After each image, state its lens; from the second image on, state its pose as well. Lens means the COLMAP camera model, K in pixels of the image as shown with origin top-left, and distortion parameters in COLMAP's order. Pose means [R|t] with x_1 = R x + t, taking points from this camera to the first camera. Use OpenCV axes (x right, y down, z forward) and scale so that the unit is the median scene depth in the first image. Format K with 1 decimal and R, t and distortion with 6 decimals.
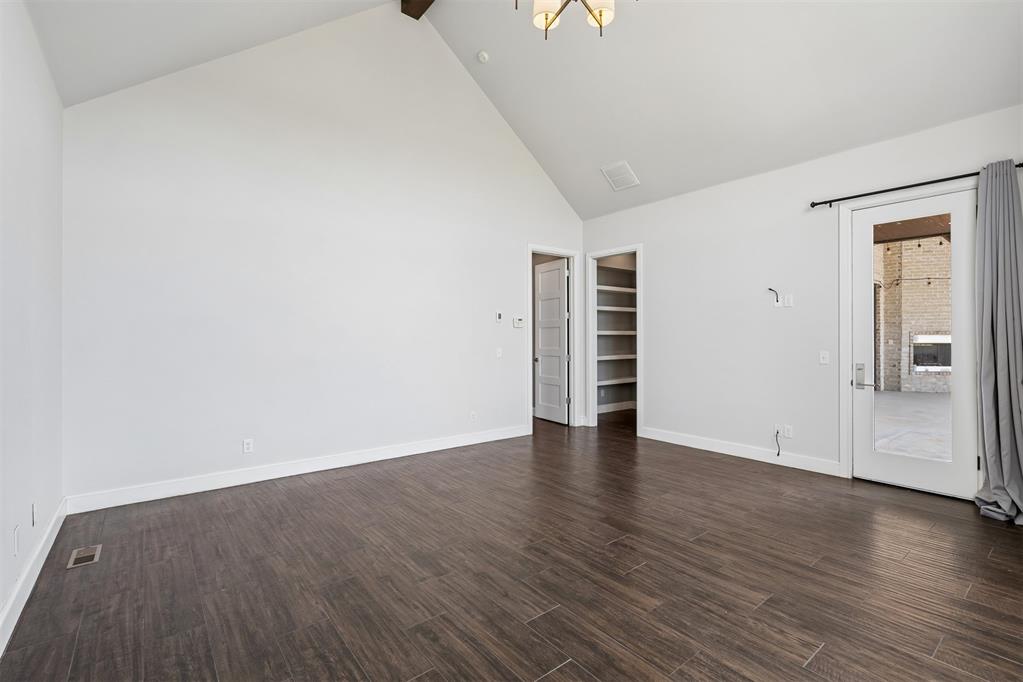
lens RADIAL K [[460.6, 0, 506.7], [0, 460.6, 337.7], [0, 0, 1]] dist [0.004299, 0.000682]
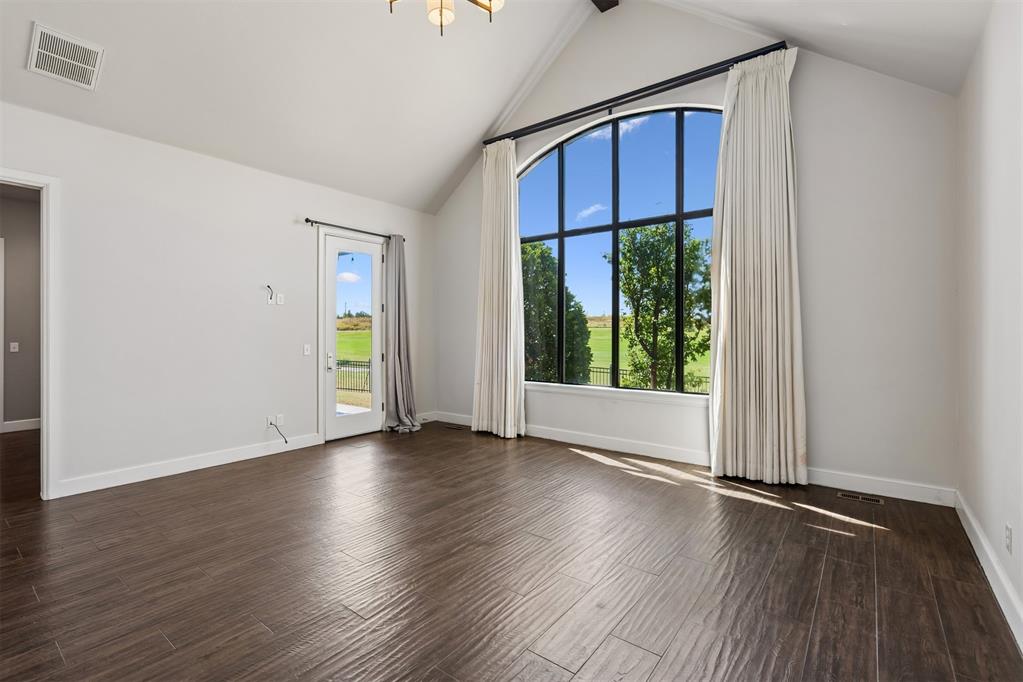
lens RADIAL K [[460.6, 0, 515.9], [0, 460.6, 331.3], [0, 0, 1]] dist [0.004299, 0.000682]
pose [[-0.233616, 0.003499, 0.972323, -0.946847], [0.005802, 0.999981, -0.002204, 0.001846], [-0.972312, 0.005127, -0.233632, 1.186752]]
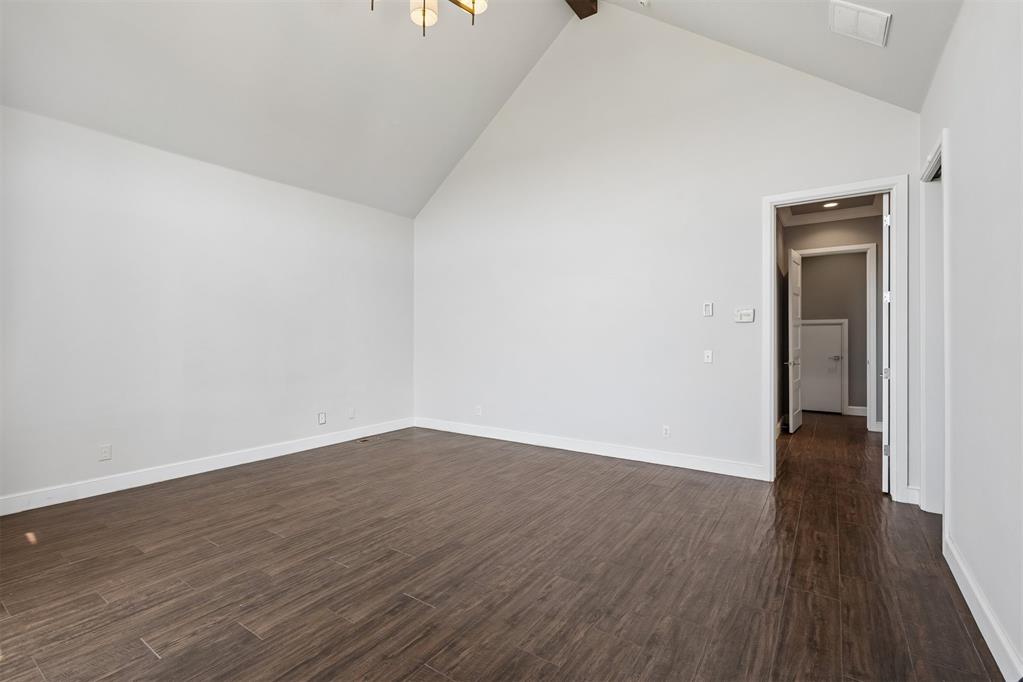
lens RADIAL K [[460.6, 0, 507.0], [0, 460.6, 337.9], [0, 0, 1]] dist [0.004299, 0.000682]
pose [[0.291937, 0.004842, -0.956425, 1.251287], [0.000385, 0.999987, 0.005180, -0.001484], [0.956438, -0.001880, 0.291931, 0.976792]]
